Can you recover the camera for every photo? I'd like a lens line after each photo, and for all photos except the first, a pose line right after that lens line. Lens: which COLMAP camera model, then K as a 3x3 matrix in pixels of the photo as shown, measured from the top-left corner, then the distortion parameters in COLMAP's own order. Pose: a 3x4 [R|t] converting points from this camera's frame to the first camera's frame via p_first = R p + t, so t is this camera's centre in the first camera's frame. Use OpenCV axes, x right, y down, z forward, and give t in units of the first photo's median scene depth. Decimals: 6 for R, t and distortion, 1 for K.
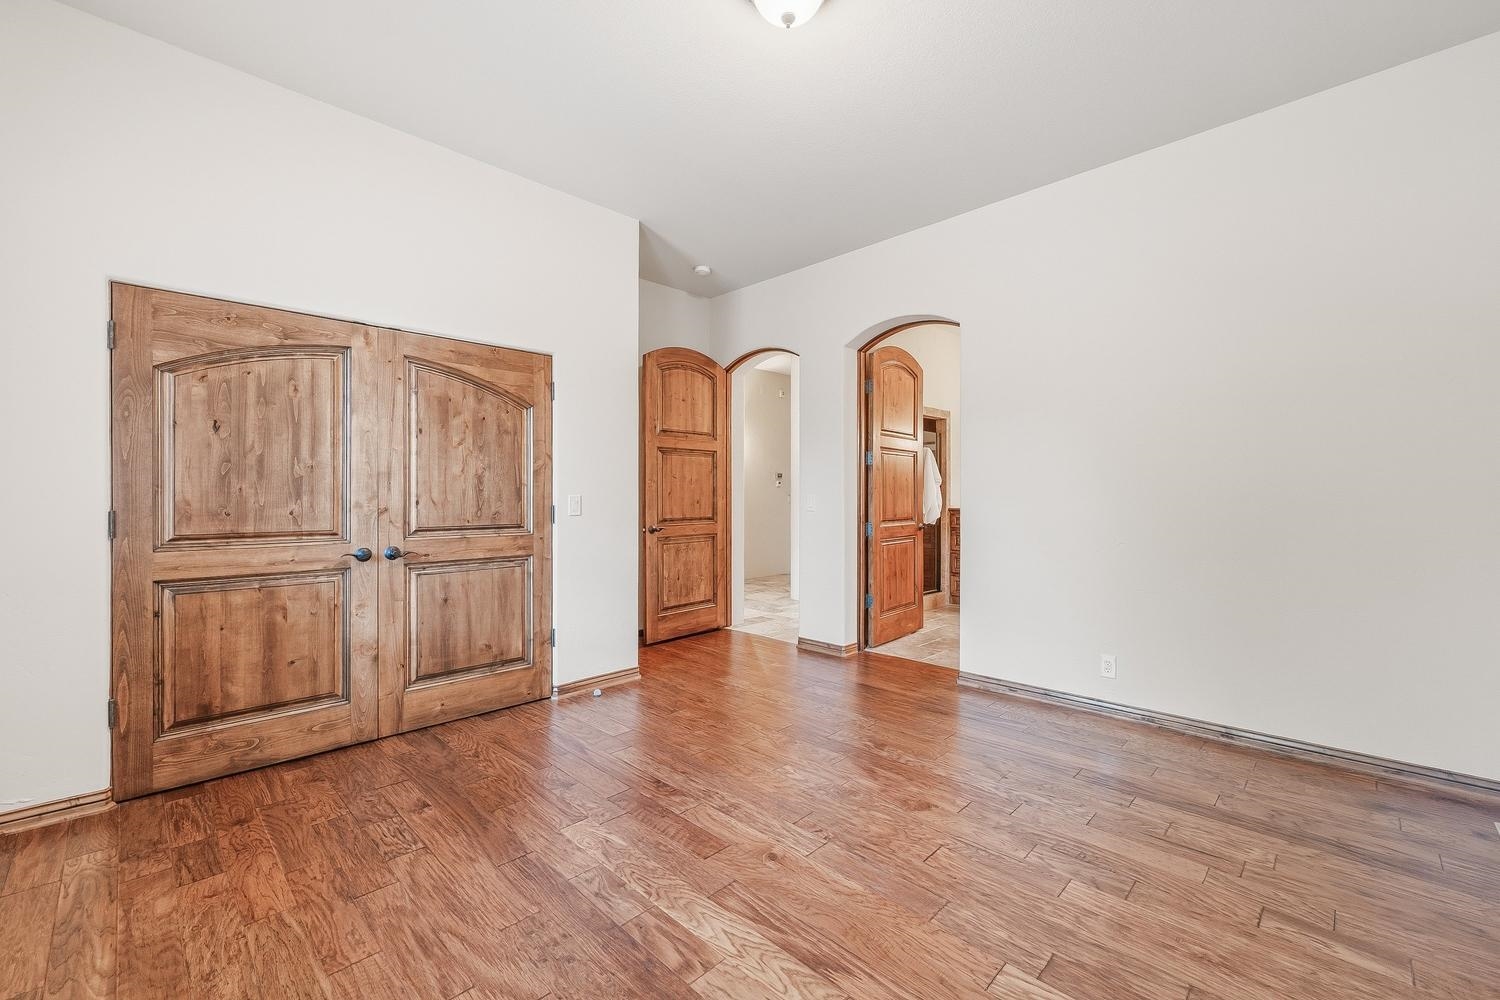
lens RADIAL K [[633.0, 0, 750.0], [0, 633.0, 500.0], [0, 0, 1]] dist [0.000258, -0.000058]
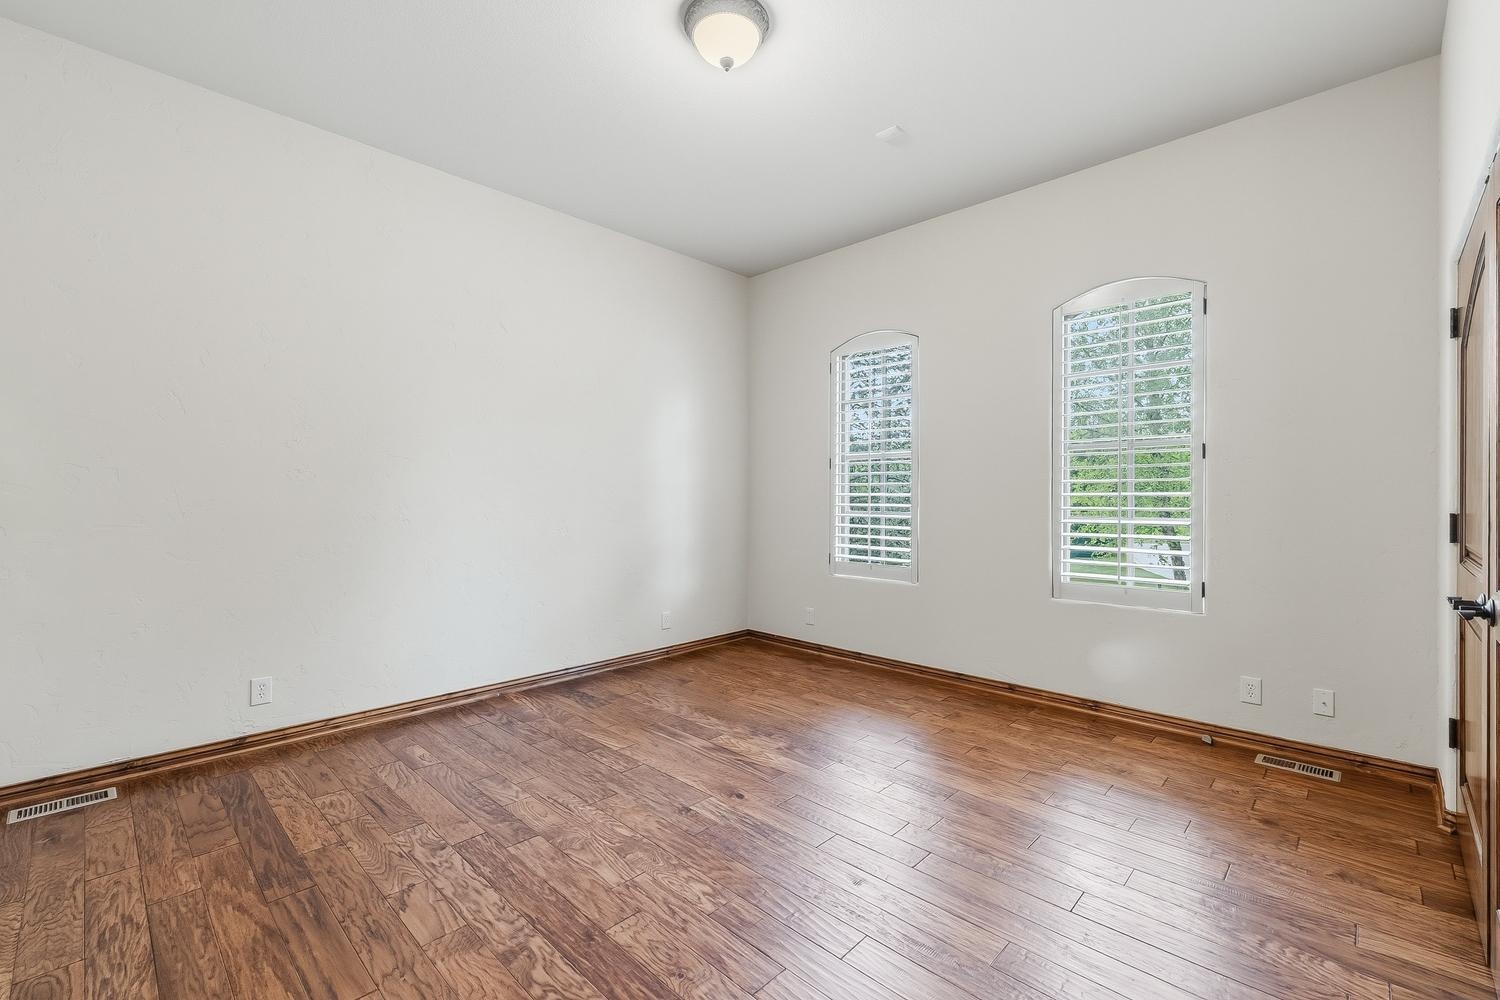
lens RADIAL K [[633.0, 0, 750.0], [0, 633.0, 500.0], [0, 0, 1]] dist [0.000258, -0.000058]
pose [[-0.999886, -0.002713, -0.014874, 0.034945], [-0.002910, 0.999909, 0.013193, -0.013641], [0.014837, 0.013235, -0.999802, 2.124951]]
